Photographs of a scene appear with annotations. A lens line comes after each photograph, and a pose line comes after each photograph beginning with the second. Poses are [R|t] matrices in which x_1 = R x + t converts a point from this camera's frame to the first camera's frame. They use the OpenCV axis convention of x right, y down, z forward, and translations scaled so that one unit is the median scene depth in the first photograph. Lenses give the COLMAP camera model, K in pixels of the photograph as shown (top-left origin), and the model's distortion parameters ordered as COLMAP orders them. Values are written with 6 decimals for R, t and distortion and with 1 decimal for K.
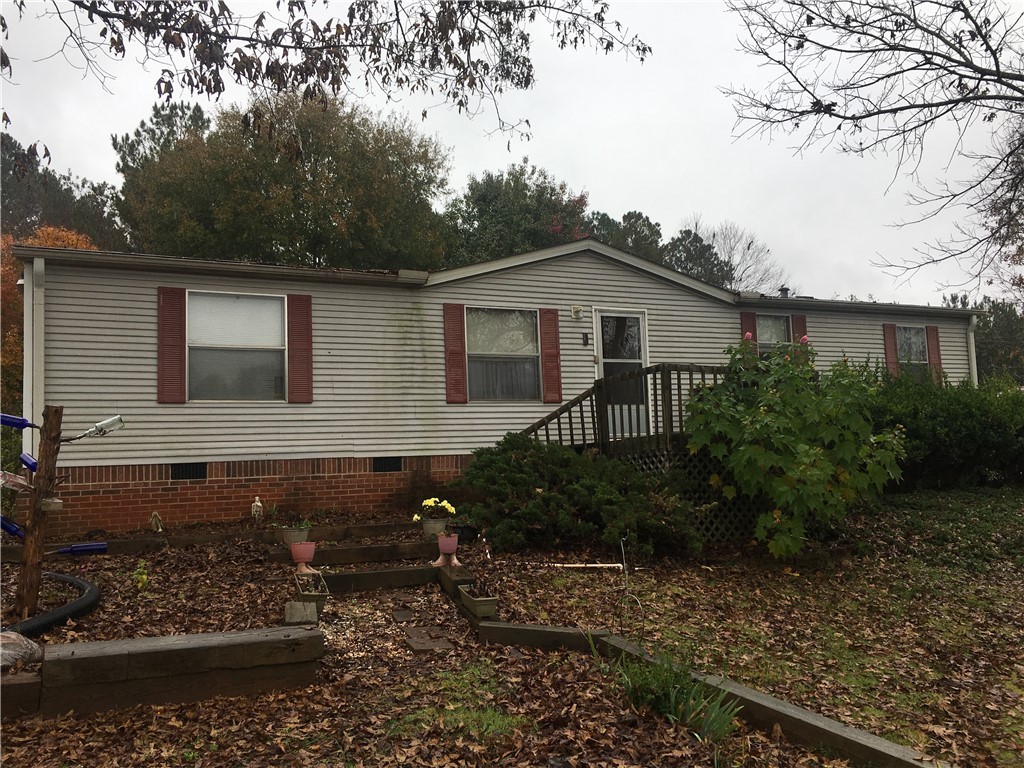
lens RADIAL K [[853.1, 0, 514.6], [0, 853.1, 385.3], [0, 0, 1]] dist [-0.007388, -0.006670]
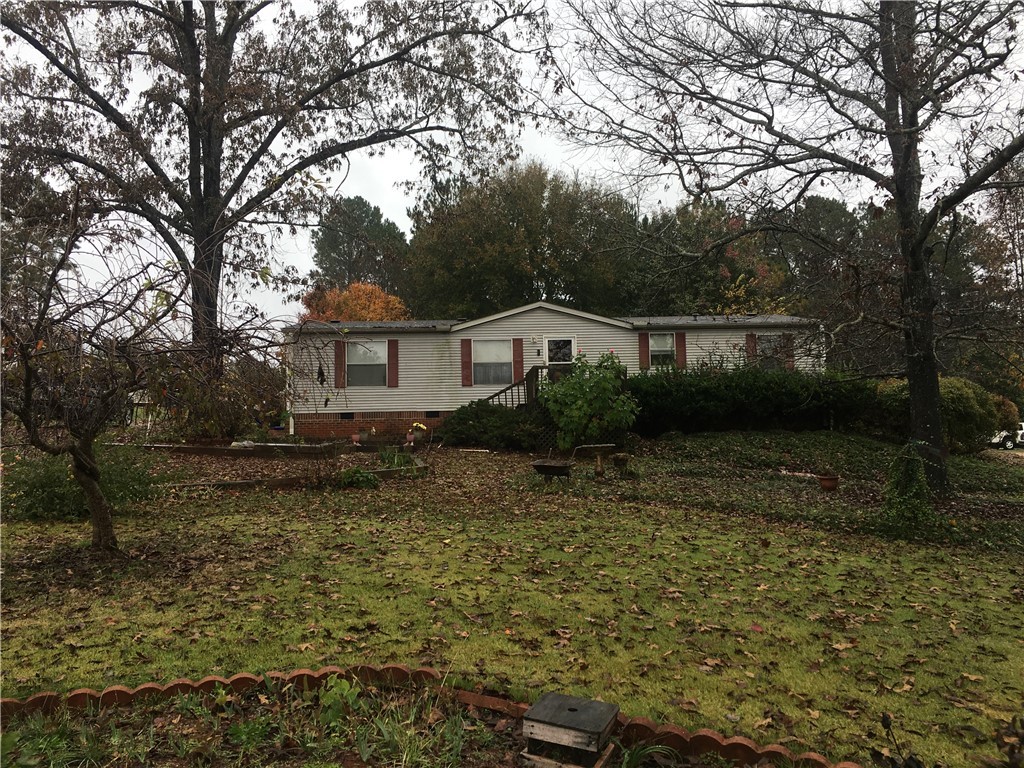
lens RADIAL K [[853.1, 0, 510.2], [0, 853.1, 383.7], [0, 0, 1]] dist [-0.007388, -0.006670]
pose [[0.918873, -0.018635, -0.394113, 0.862908], [0.021677, 0.999760, 0.003268, 0.010142], [0.393957, -0.011546, 0.919056, -0.897770]]
